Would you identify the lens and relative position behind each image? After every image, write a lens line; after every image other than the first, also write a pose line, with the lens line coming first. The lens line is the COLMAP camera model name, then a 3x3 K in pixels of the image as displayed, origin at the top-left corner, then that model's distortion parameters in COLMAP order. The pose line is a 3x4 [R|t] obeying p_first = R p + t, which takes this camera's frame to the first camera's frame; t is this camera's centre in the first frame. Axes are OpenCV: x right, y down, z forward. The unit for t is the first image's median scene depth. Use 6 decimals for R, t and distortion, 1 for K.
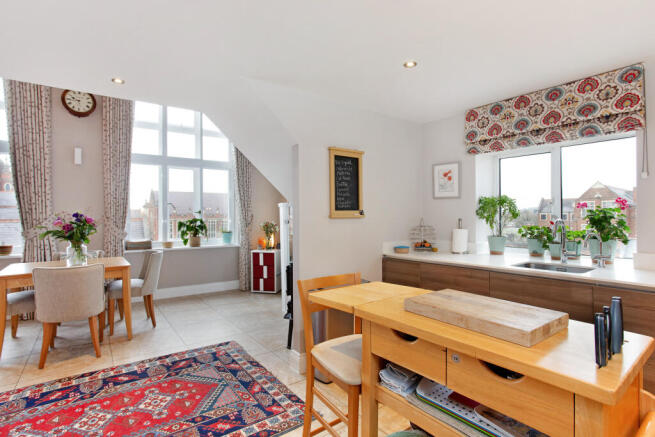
lens RADIAL K [[315.7, 0, 316.3], [0, 315.7, 216.5], [0, 0, 1]] dist [-0.044198, 0.018934]
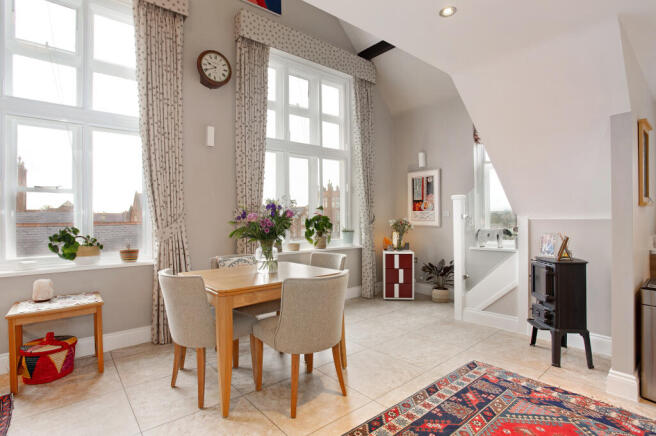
lens RADIAL K [[322.4, 0, 330.9], [0, 322.4, 220.3], [0, 0, 1]] dist [-0.048868, 0.018493]
pose [[0.998691, -0.017140, 0.048203, -0.742197], [0.017214, 0.999851, -0.001131, 0.039882], [-0.048176, 0.001959, 0.998837, 0.237259]]
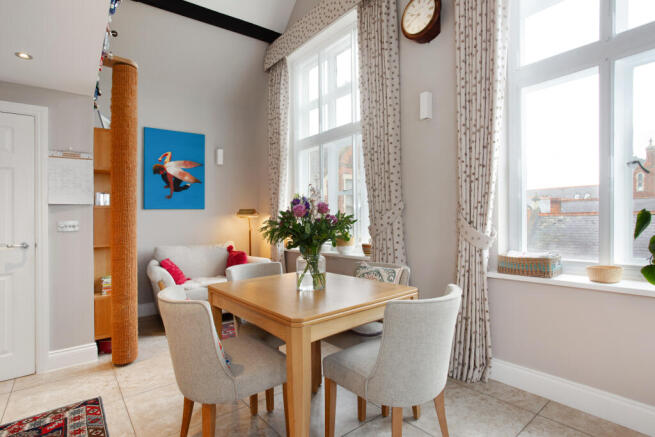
lens RADIAL K [[334.7, 0, 343.1], [0, 334.7, 219.3], [0, 0, 1]] dist [-0.052805, 0.021835]
pose [[0.068357, 0.006501, -0.997640, -0.189359], [0.016575, 0.999833, 0.007651, 0.029521], [0.997523, -0.017059, 0.068238, 1.155402]]
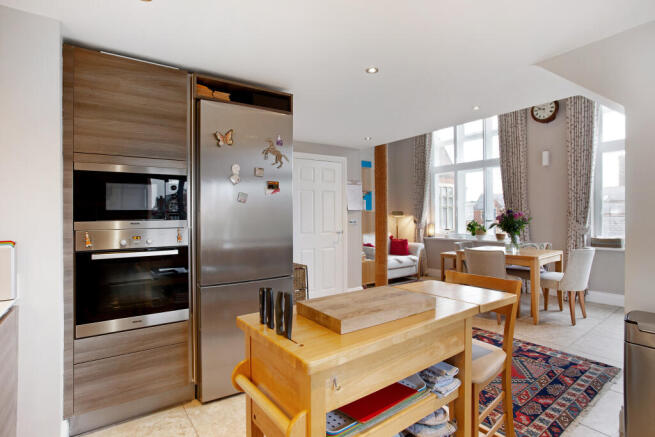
lens RADIAL K [[334.7, 0, 343.1], [0, 334.7, 219.3], [0, 0, 1]] dist [-0.052805, 0.021835]
pose [[0.044920, 0.012829, -0.998908, 0.573037], [0.008253, 0.999879, 0.013213, 0.007385], [0.998957, -0.008837, 0.044808, 0.303972]]
